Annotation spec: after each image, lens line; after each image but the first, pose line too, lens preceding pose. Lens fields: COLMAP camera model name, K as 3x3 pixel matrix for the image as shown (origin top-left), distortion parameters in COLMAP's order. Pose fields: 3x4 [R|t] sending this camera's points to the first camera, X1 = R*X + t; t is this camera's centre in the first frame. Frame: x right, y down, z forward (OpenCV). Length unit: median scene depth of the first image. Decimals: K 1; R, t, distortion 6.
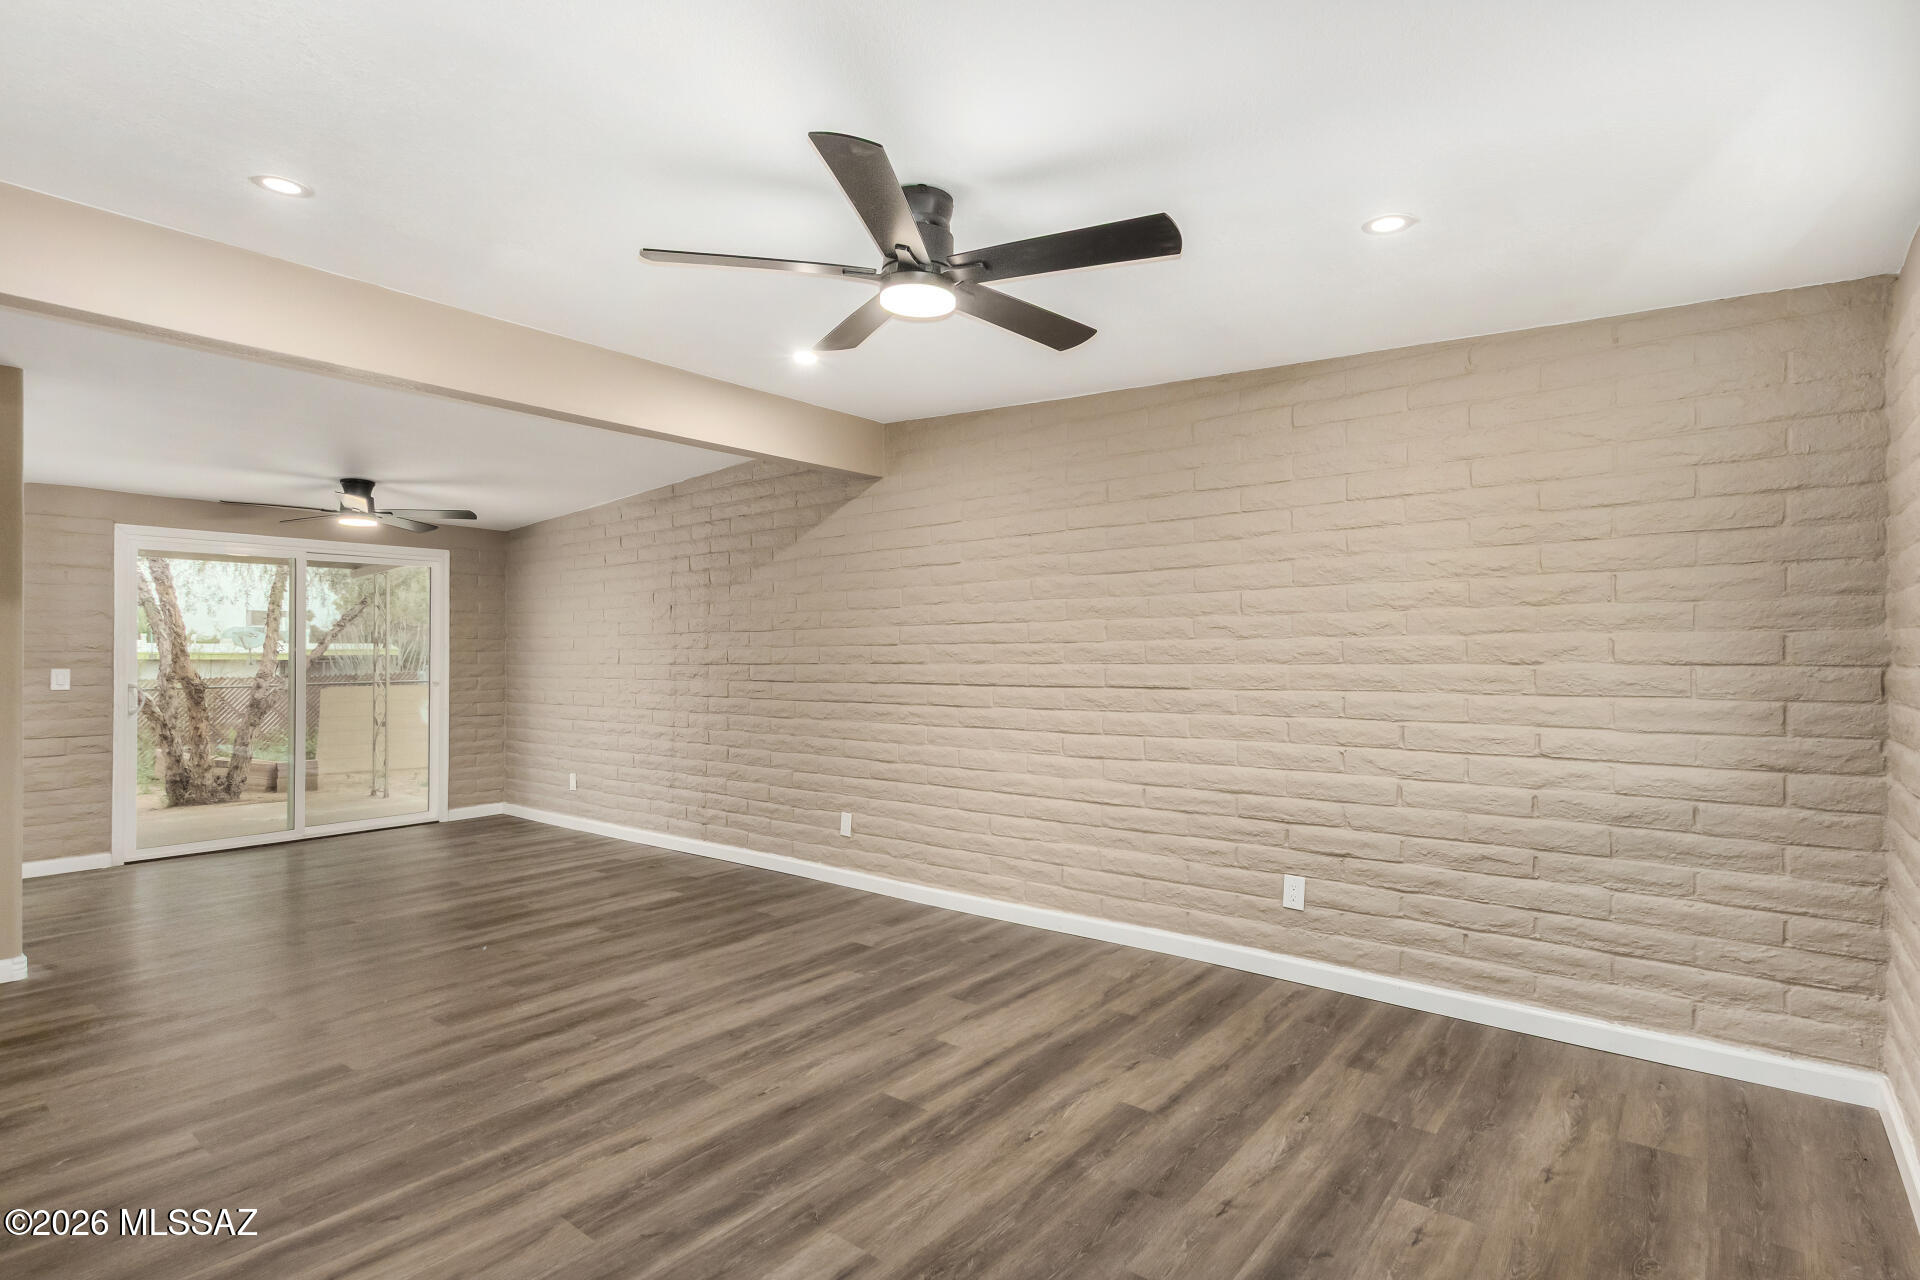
lens RADIAL K [[956.2, 0, 987.0], [0, 956.2, 625.4], [0, 0, 1]] dist [0.007265, -0.004924]
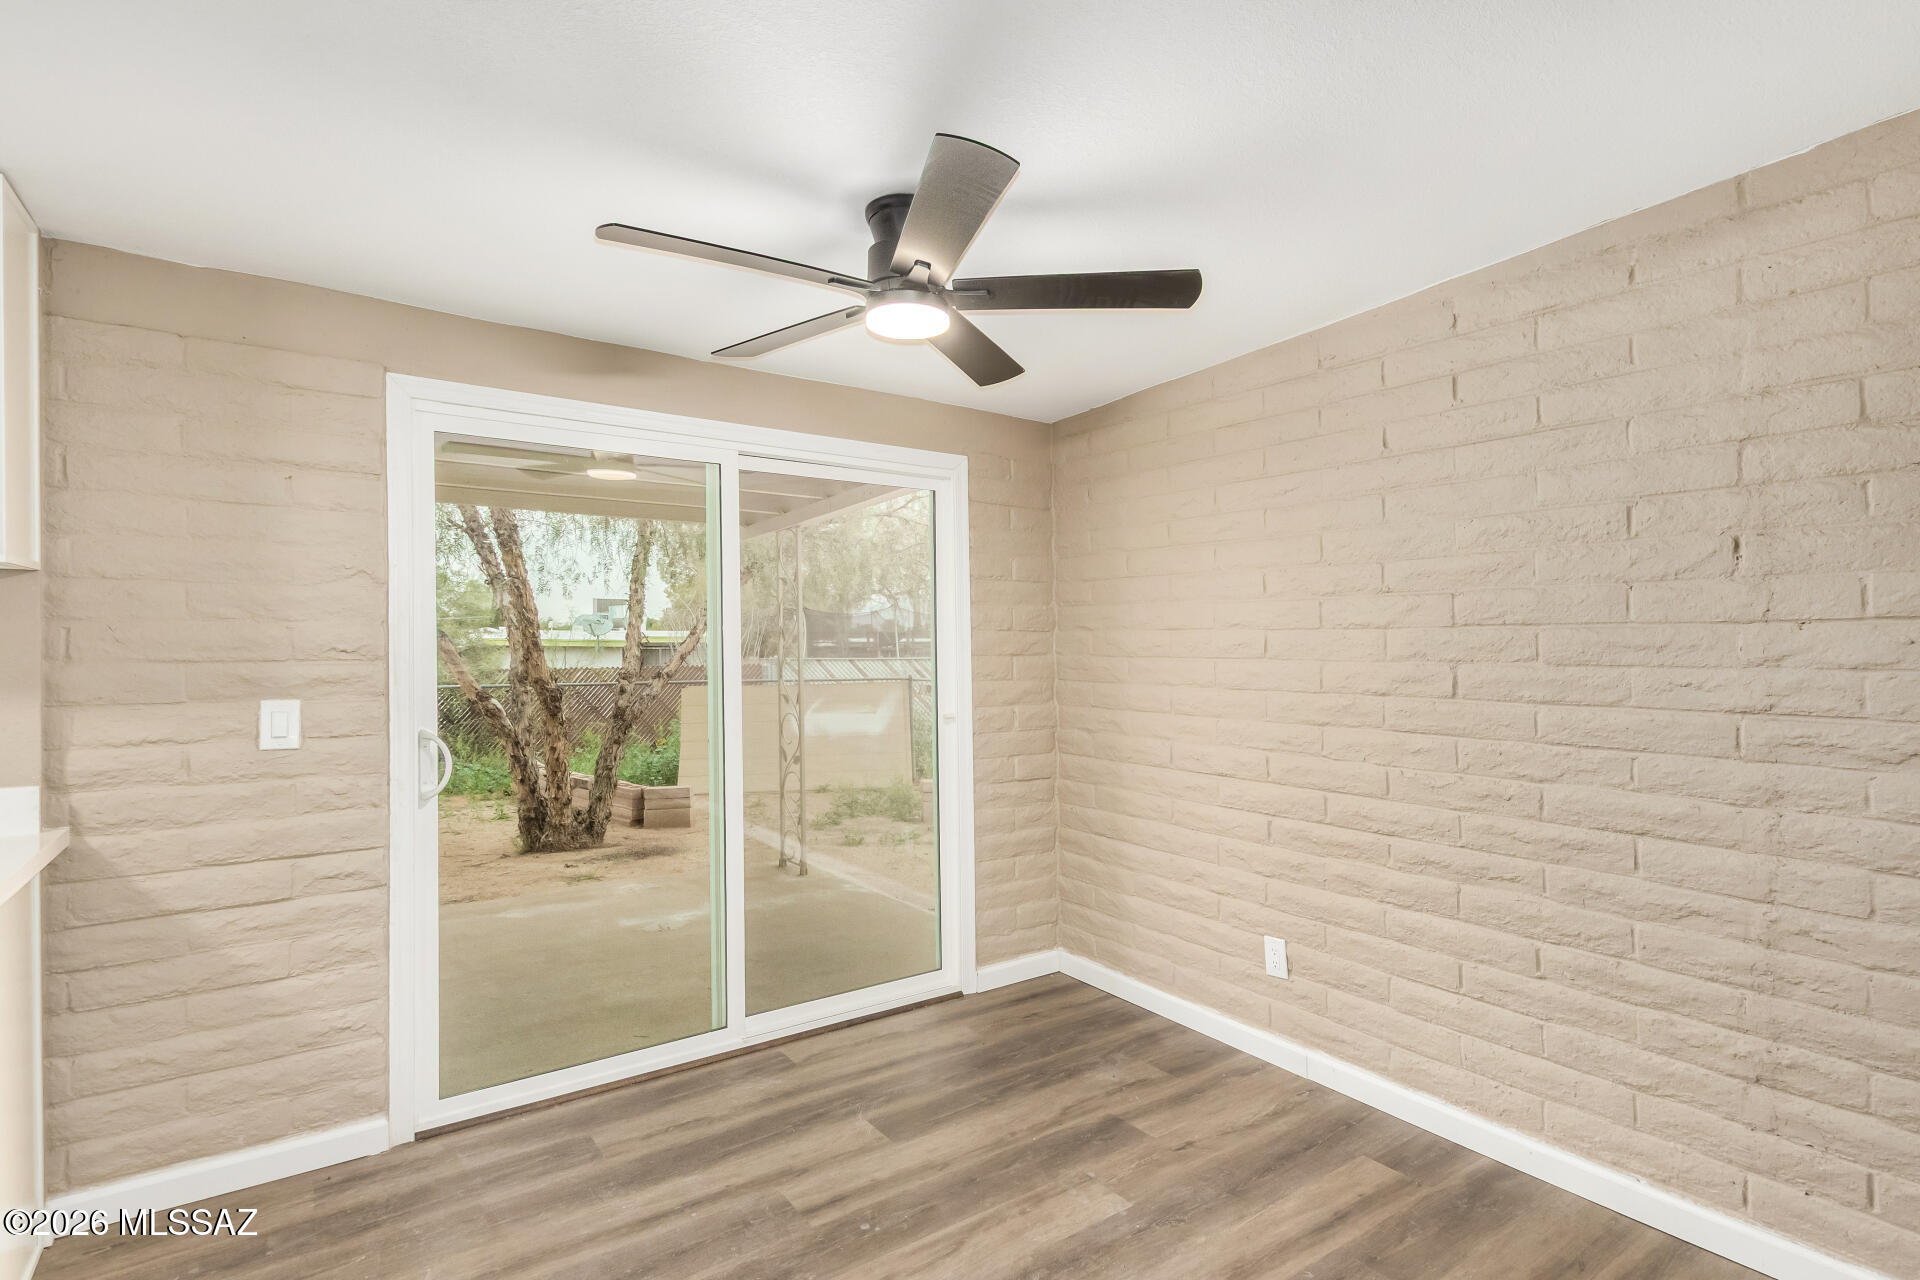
lens RADIAL K [[925.2, 0, 978.8], [0, 925.2, 641.8], [0, 0, 1]] dist [0.008590, -0.000731]
pose [[0.966457, 0.006287, -0.256752, -0.794586], [0.001532, 0.999541, 0.030243, 0.009371], [0.256824, -0.029622, 0.966004, 0.971201]]
